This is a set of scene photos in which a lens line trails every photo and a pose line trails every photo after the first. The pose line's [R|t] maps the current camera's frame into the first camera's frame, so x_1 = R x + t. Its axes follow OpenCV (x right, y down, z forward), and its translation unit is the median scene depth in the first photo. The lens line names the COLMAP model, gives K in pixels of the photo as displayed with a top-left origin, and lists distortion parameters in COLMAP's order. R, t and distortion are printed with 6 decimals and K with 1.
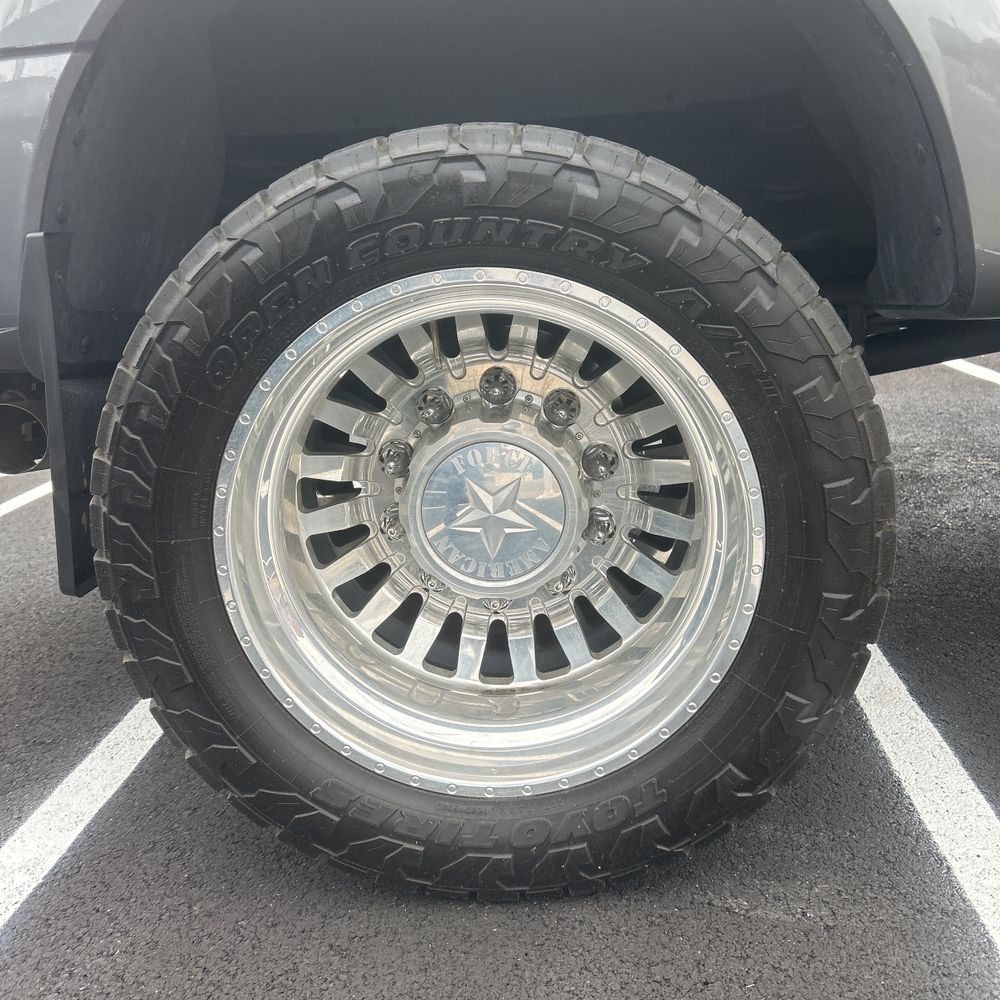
lens RADIAL K [[1021.4, 0, 500.4], [0, 1021.4, 499.6], [0, 0, 1]] dist [0.026116, 0.000000]
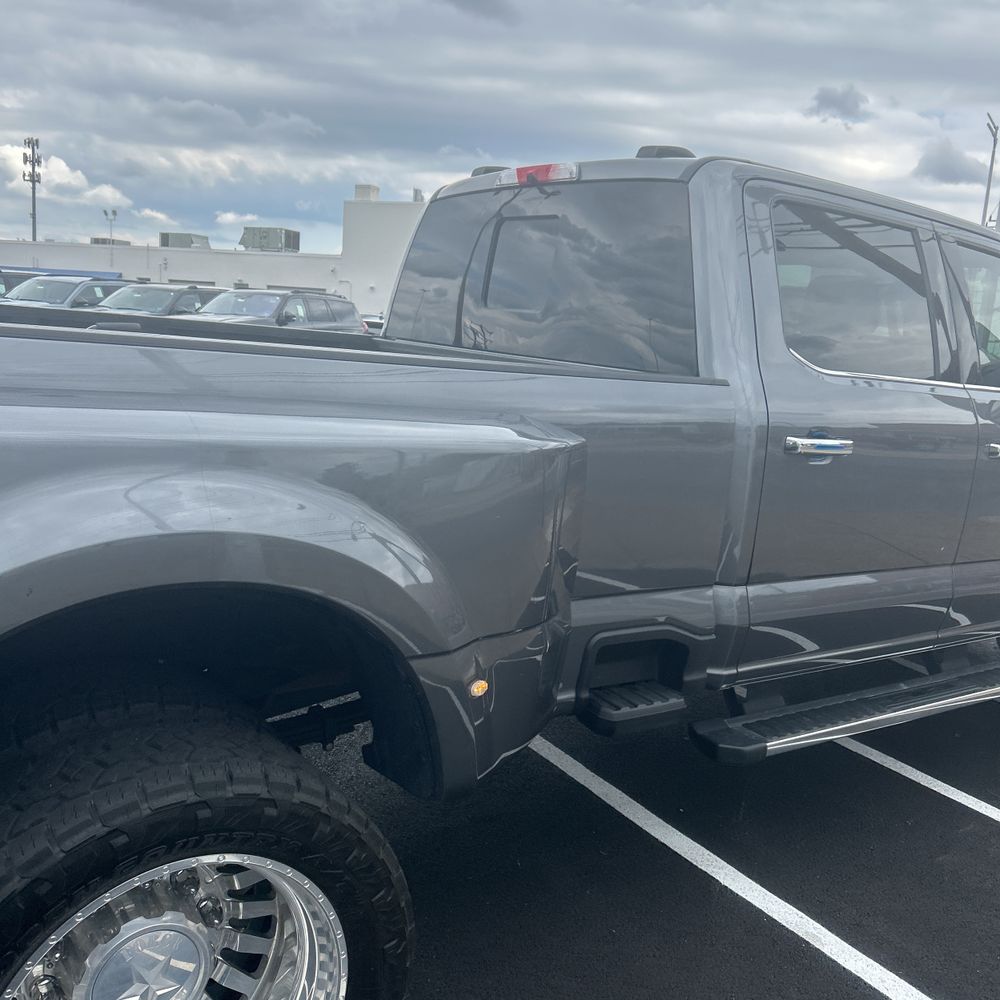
lens RADIAL K [[1021.4, 0, 496.2], [0, 1021.4, 502.7], [0, 0, 1]] dist [0.026116, 0.000000]
pose [[0.781820, 0.027590, 0.622894, -0.653686], [0.018187, 0.997586, -0.067014, -0.660736], [-0.623239, 0.063721, 0.779431, -0.531467]]
